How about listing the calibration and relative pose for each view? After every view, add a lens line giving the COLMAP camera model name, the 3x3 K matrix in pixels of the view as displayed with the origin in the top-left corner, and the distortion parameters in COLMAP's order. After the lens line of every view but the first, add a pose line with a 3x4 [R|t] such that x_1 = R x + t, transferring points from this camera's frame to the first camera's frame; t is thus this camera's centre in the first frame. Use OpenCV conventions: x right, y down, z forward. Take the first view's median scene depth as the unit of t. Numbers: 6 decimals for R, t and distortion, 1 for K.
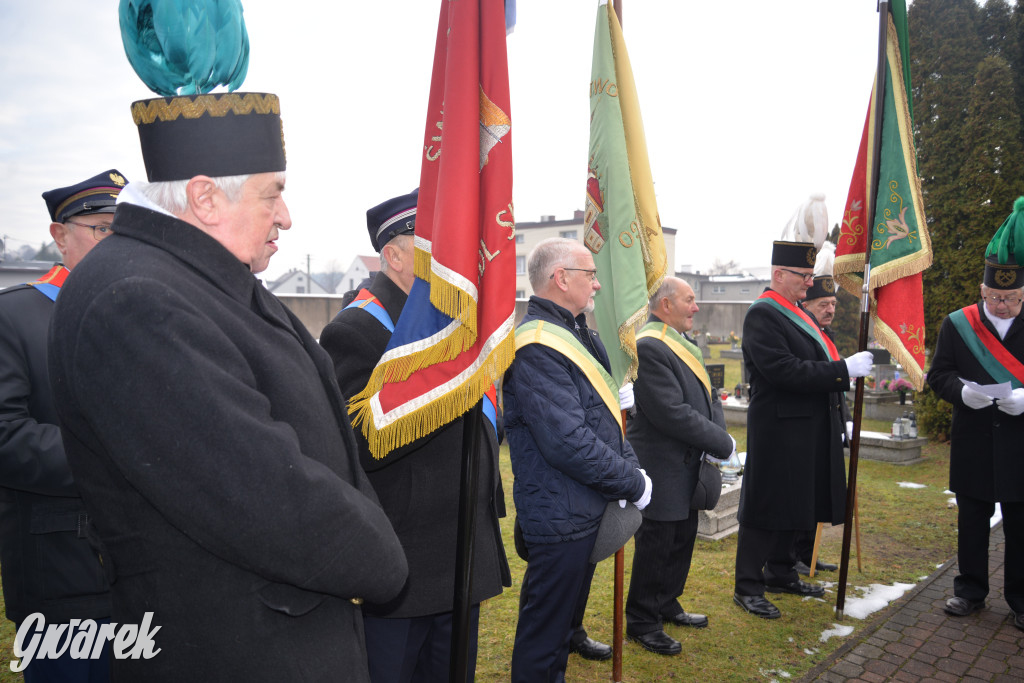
lens RADIAL K [[707.6, 0, 510.6], [0, 707.6, 348.0], [0, 0, 1]] dist [-0.083639, 0.029532]
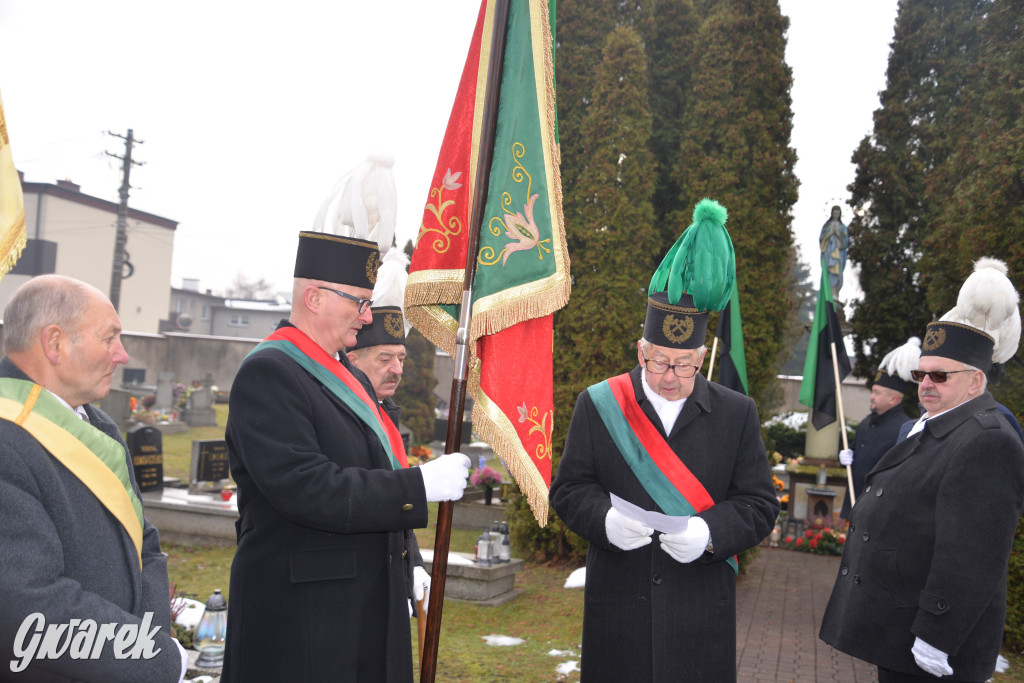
lens RADIAL K [[1029.8, 0, 515.6], [0, 1029.8, 350.9], [0, 0, 1]] dist [0.075433, 0.015506]
pose [[0.852622, 0.063387, 0.518669, 0.064248], [-0.036062, 0.997386, -0.062611, -0.012241], [-0.521282, 0.034679, 0.852680, 0.142673]]
